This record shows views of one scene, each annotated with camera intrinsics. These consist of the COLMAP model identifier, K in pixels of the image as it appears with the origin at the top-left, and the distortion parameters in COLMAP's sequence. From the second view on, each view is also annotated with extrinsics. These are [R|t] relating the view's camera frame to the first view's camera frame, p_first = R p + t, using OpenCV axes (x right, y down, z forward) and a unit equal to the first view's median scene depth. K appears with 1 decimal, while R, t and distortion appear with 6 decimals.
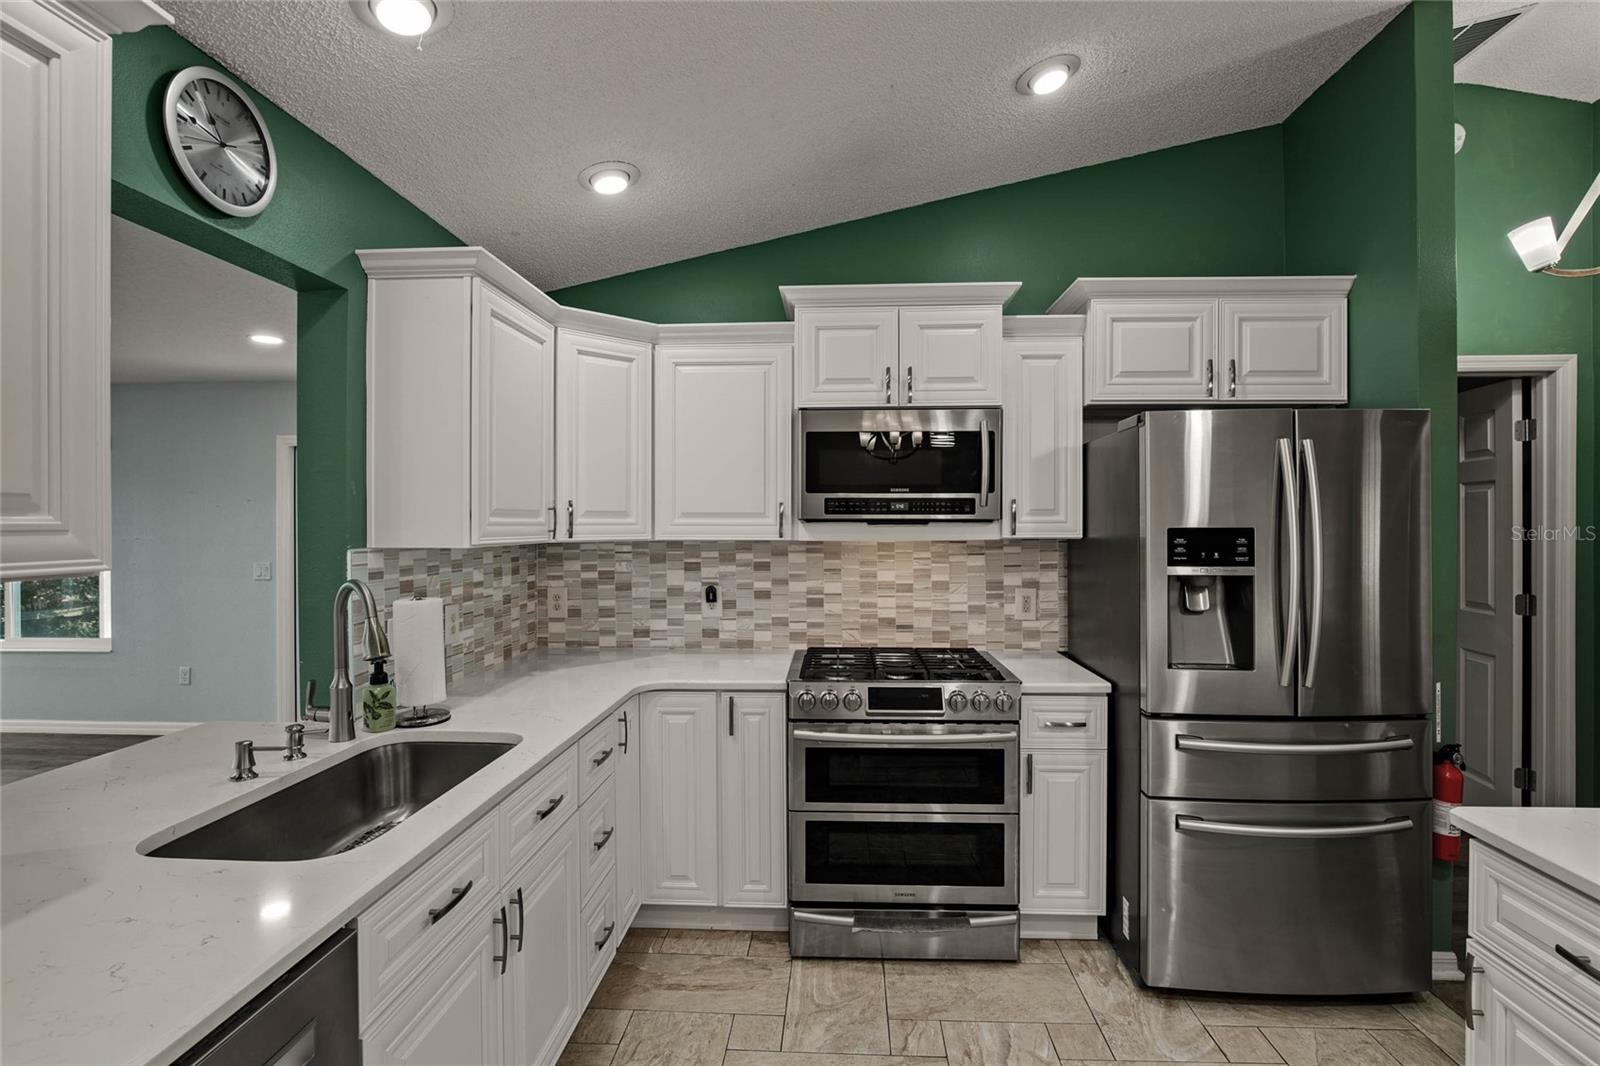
lens RADIAL K [[752.2, 0, 805.6], [0, 752.2, 526.0], [0, 0, 1]] dist [-0.018946, 0.000419]
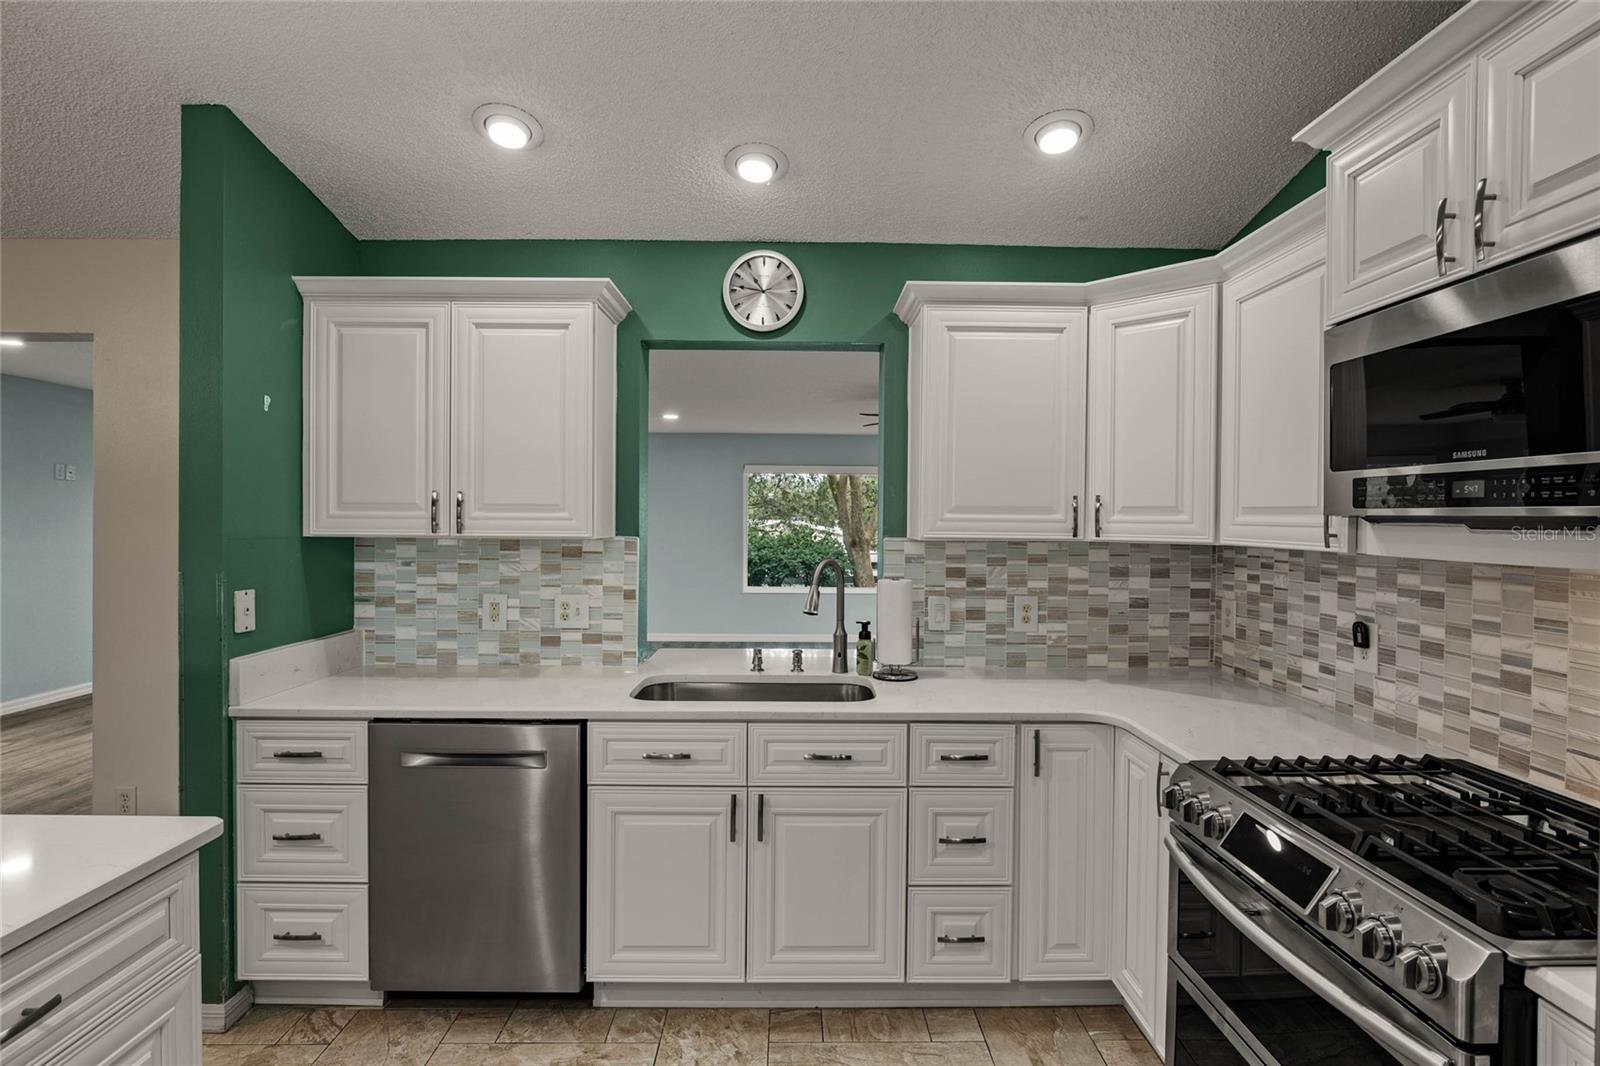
lens RADIAL K [[787.0, 0, 802.0], [0, 787.0, 529.3], [0, 0, 1]] dist [-0.016833, 0.001159]
pose [[0.070092, 0.017804, -0.997382, 0.553540], [-0.012329, 0.999780, 0.016980, -0.004281], [0.997464, 0.011106, 0.070296, 0.535281]]
